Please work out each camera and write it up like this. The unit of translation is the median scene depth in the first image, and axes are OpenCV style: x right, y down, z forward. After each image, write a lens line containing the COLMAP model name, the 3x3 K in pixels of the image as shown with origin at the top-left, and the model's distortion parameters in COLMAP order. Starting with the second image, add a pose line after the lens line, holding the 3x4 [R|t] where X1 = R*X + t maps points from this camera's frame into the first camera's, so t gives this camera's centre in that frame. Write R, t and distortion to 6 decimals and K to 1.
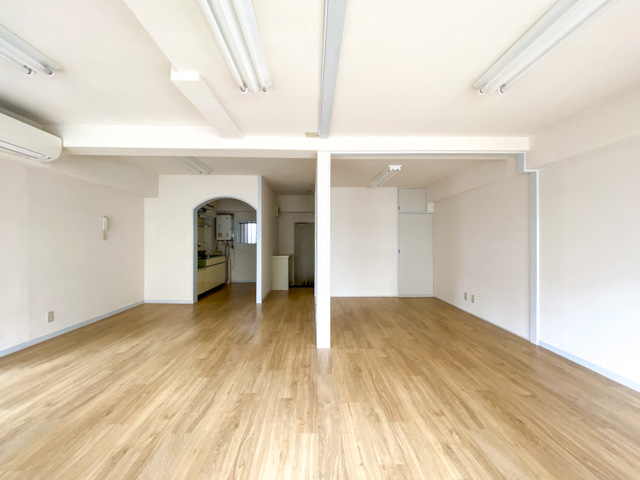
lens RADIAL K [[261.9, 0, 318.1], [0, 261.9, 235.2], [0, 0, 1]] dist [-0.003988, -0.001308]
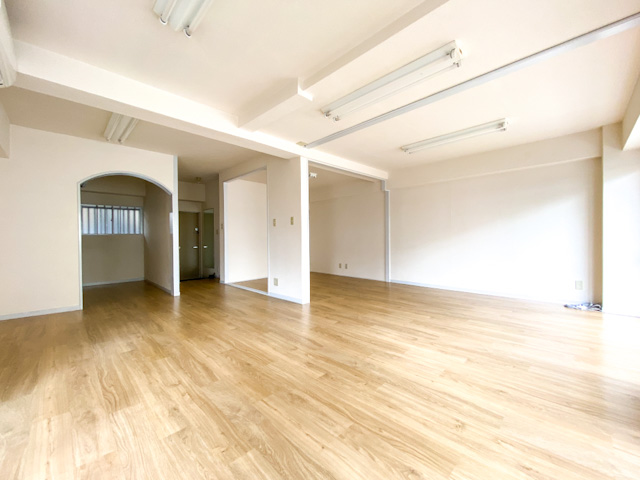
lens RADIAL K [[261.9, 0, 320.9], [0, 261.9, 237.1], [0, 0, 1]] dist [-0.003988, -0.001308]
pose [[0.717831, -0.005468, 0.696196, -0.860830], [-0.006660, 0.999869, 0.014719, 0.066178], [-0.696185, -0.015202, 0.717701, -0.024090]]
